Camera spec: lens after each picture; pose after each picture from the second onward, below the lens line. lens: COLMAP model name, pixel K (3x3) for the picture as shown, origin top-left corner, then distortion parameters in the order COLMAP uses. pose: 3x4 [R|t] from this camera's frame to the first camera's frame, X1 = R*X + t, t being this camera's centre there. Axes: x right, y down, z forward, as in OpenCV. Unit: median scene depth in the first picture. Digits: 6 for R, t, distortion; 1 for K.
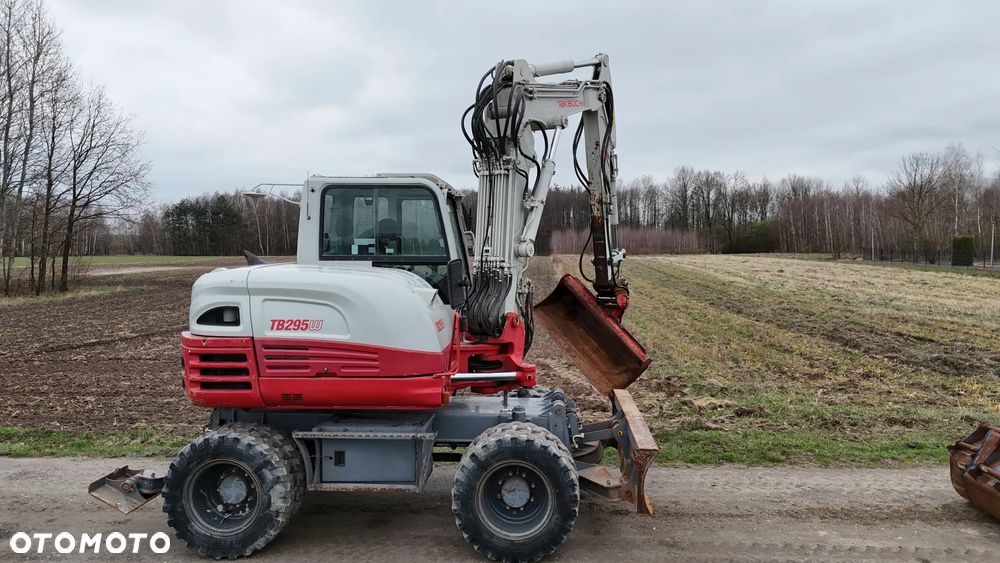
lens RADIAL K [[727.7, 0, 501.1], [0, 727.7, 282.1], [0, 0, 1]] dist [0.067018, -0.050904]
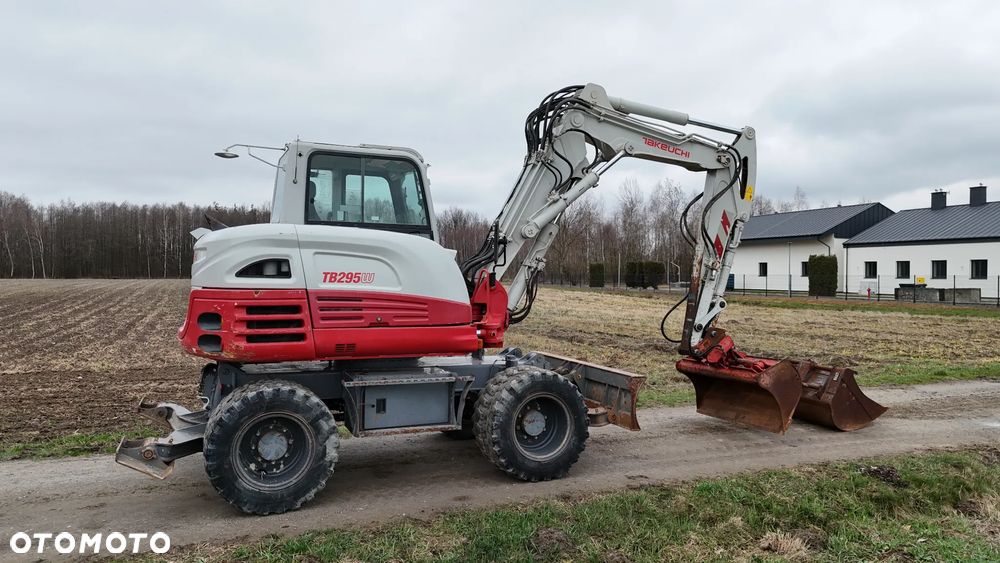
lens RADIAL K [[727.7, 0, 501.3], [0, 727.7, 274.6], [0, 0, 1]] dist [0.067018, -0.050904]
pose [[0.898567, 0.010410, 0.438713, -0.256298], [0.009254, 0.999047, -0.042658, 0.047857], [-0.438739, 0.042391, 0.897614, -0.014470]]
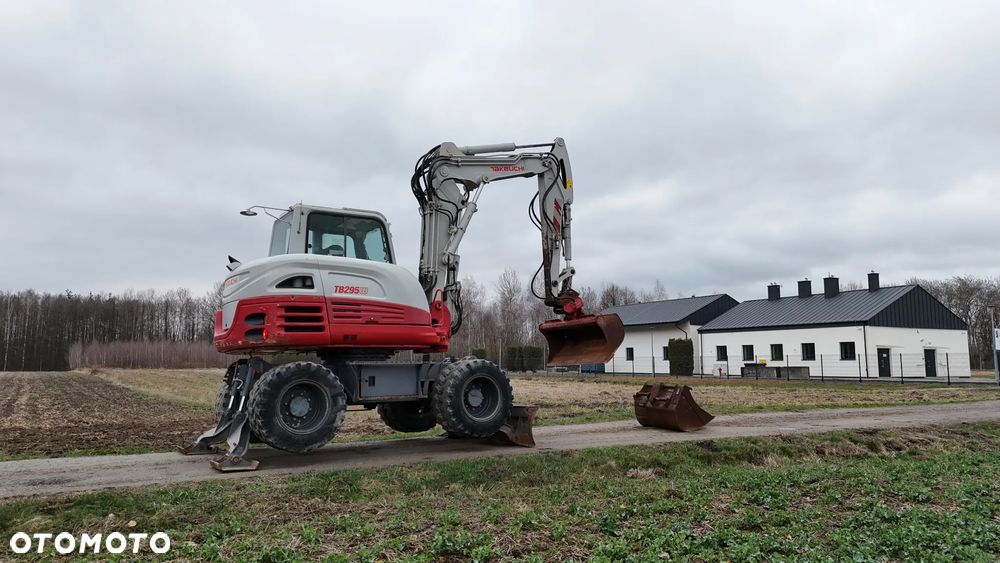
lens RADIAL K [[727.7, 0, 508.6], [0, 727.7, 282.1], [0, 0, 1]] dist [0.067018, -0.050904]
pose [[0.806958, 0.070952, 0.586331, -0.431112], [0.026629, 0.987377, -0.156131, 0.136602], [-0.590008, 0.141604, 0.794883, -0.192583]]
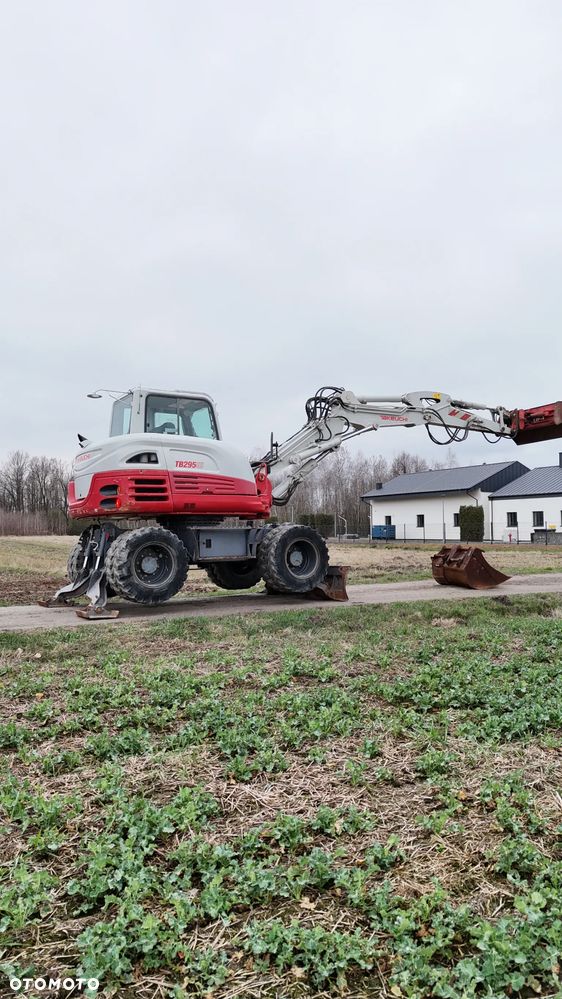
lens RADIAL K [[726.9, 0, 280.3], [0, 726.9, 495.7], [0, 0, 1]] dist [0.067018, -0.050904]
pose [[0.820917, 0.030127, 0.570252, -0.516294], [0.028975, 0.995124, -0.094285, 0.143088], [-0.570312, 0.093923, 0.816041, -0.251684]]
